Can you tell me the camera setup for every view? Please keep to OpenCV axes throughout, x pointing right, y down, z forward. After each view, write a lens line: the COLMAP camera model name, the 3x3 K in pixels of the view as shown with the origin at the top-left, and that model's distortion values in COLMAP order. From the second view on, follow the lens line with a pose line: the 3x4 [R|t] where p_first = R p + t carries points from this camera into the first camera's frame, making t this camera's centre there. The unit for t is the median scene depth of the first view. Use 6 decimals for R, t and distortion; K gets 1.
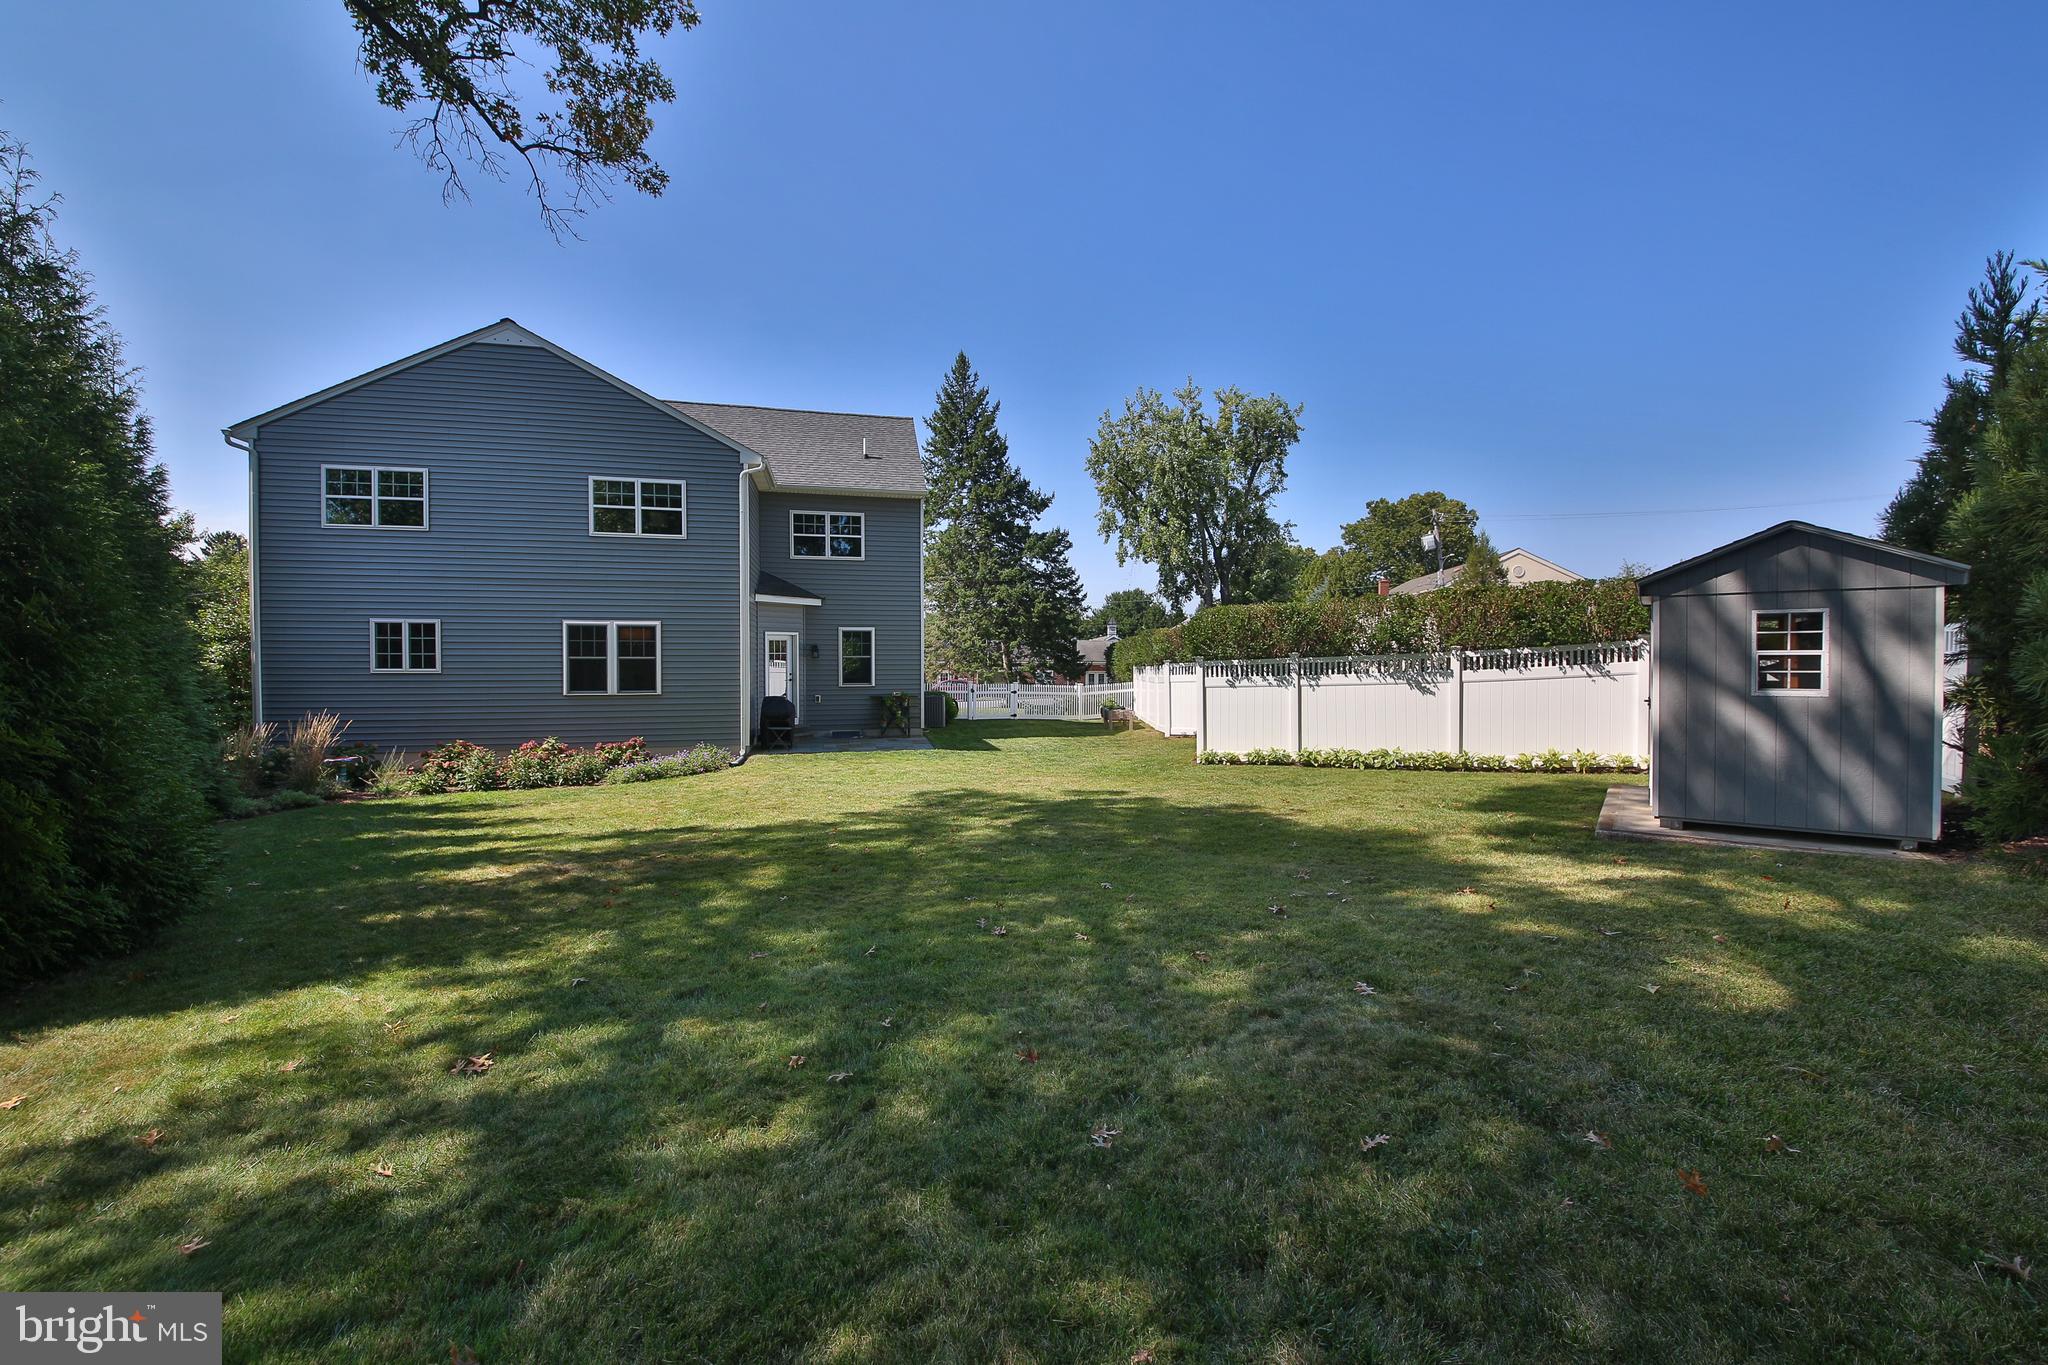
lens RADIAL K [[768.6, 0, 1021.3], [0, 768.6, 671.9], [0, 0, 1]] dist [-0.000905, -0.000055]
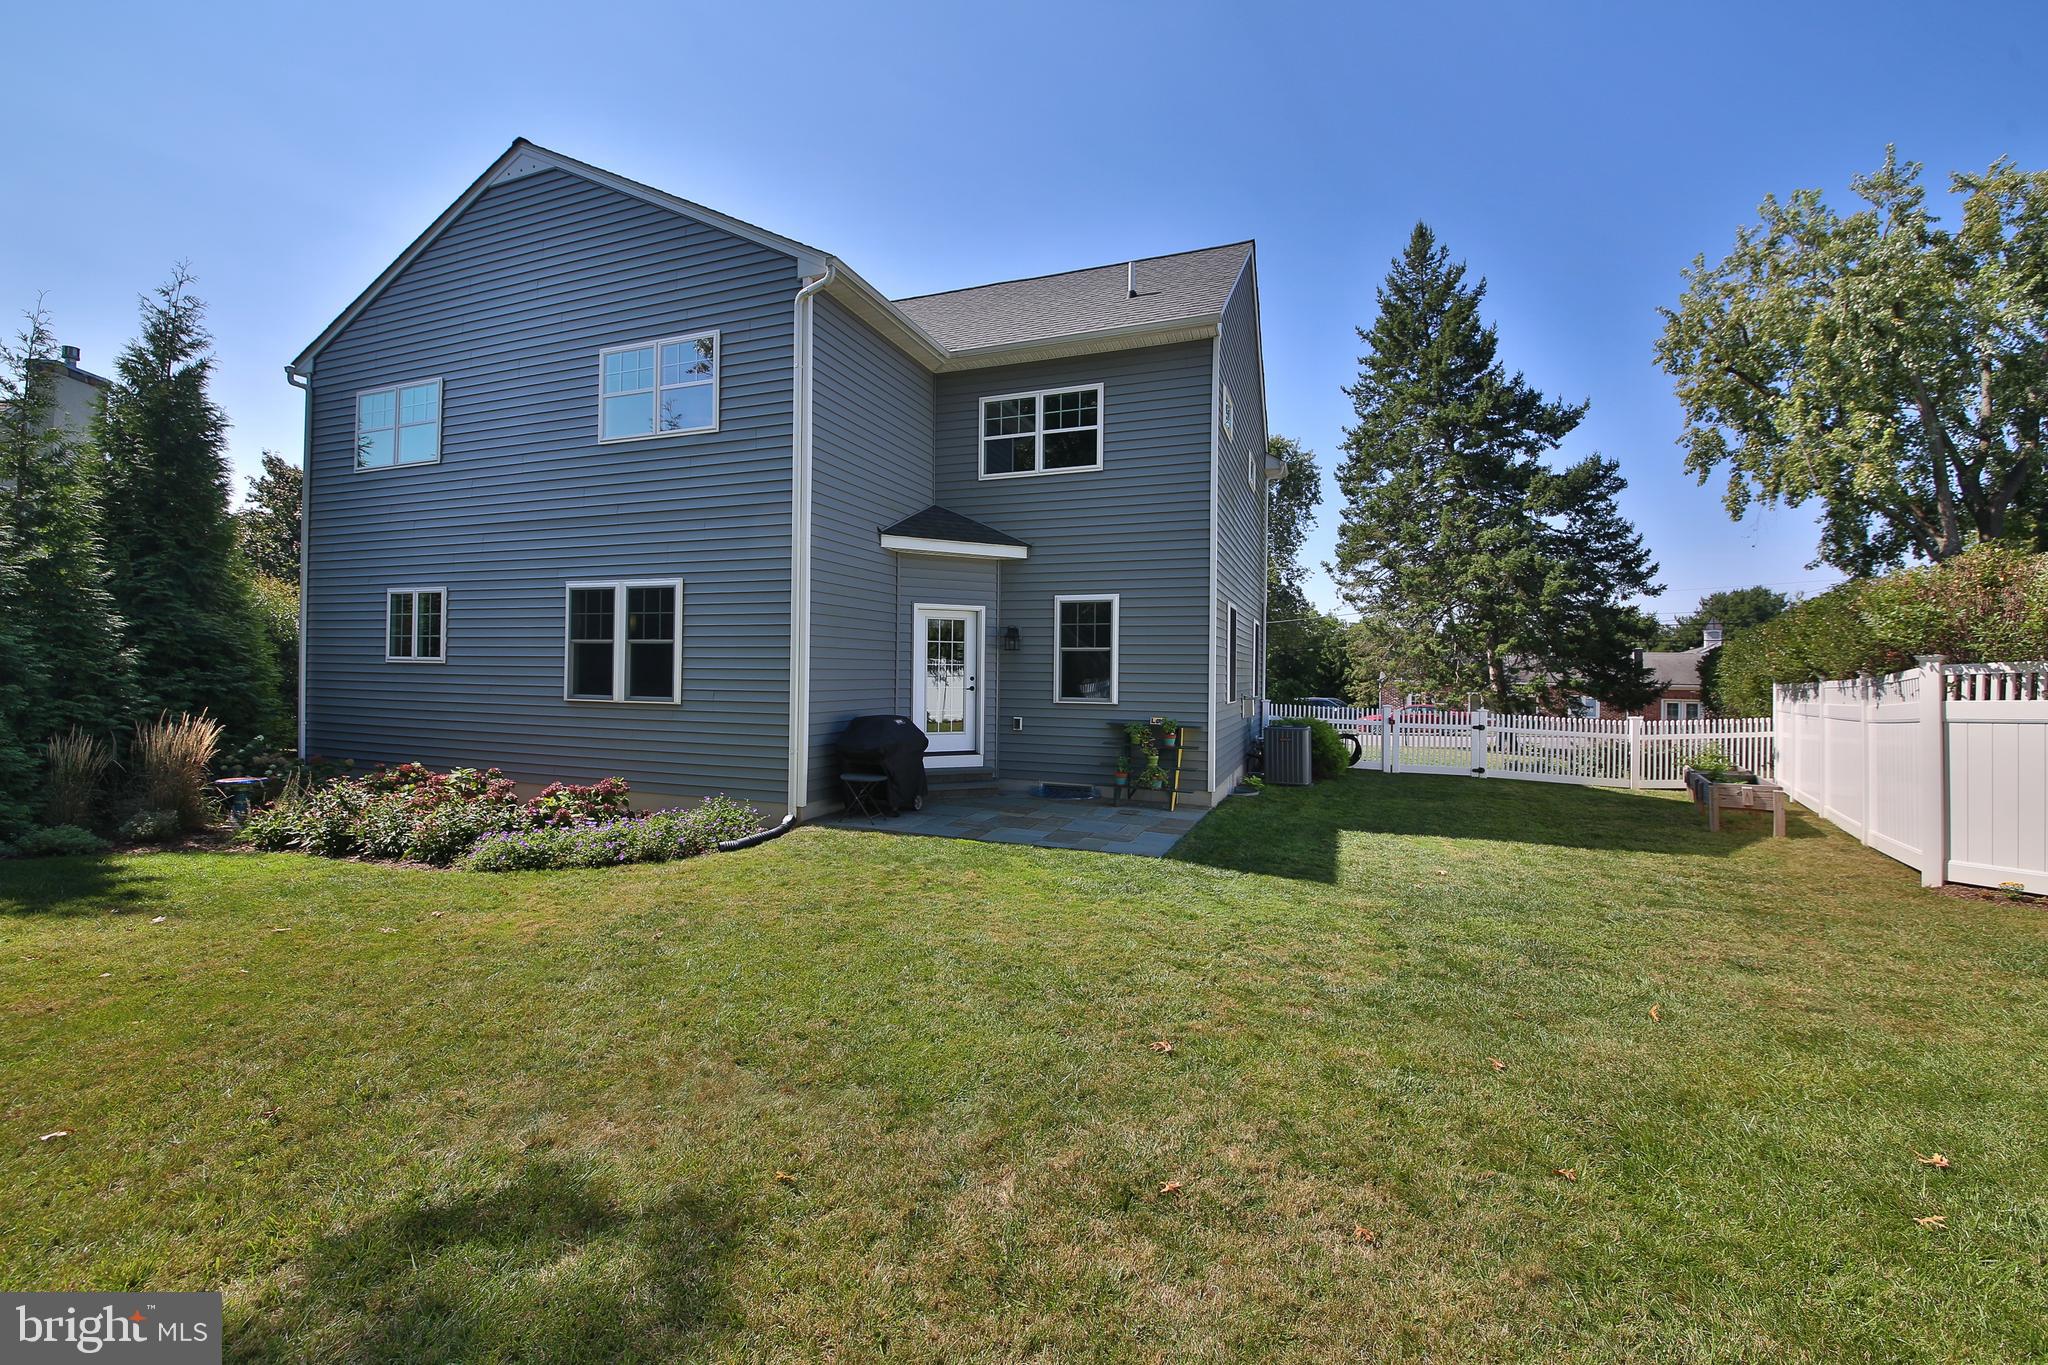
lens RADIAL K [[787.8, 0, 1015.0], [0, 787.8, 661.5], [0, 0, 1]] dist [-0.010449, -0.002954]
pose [[0.818094, 0.000197, -0.575084, 0.028323], [-0.023595, 0.999169, -0.033222, 0.003872], [0.574600, 0.040748, 0.817420, 0.246162]]
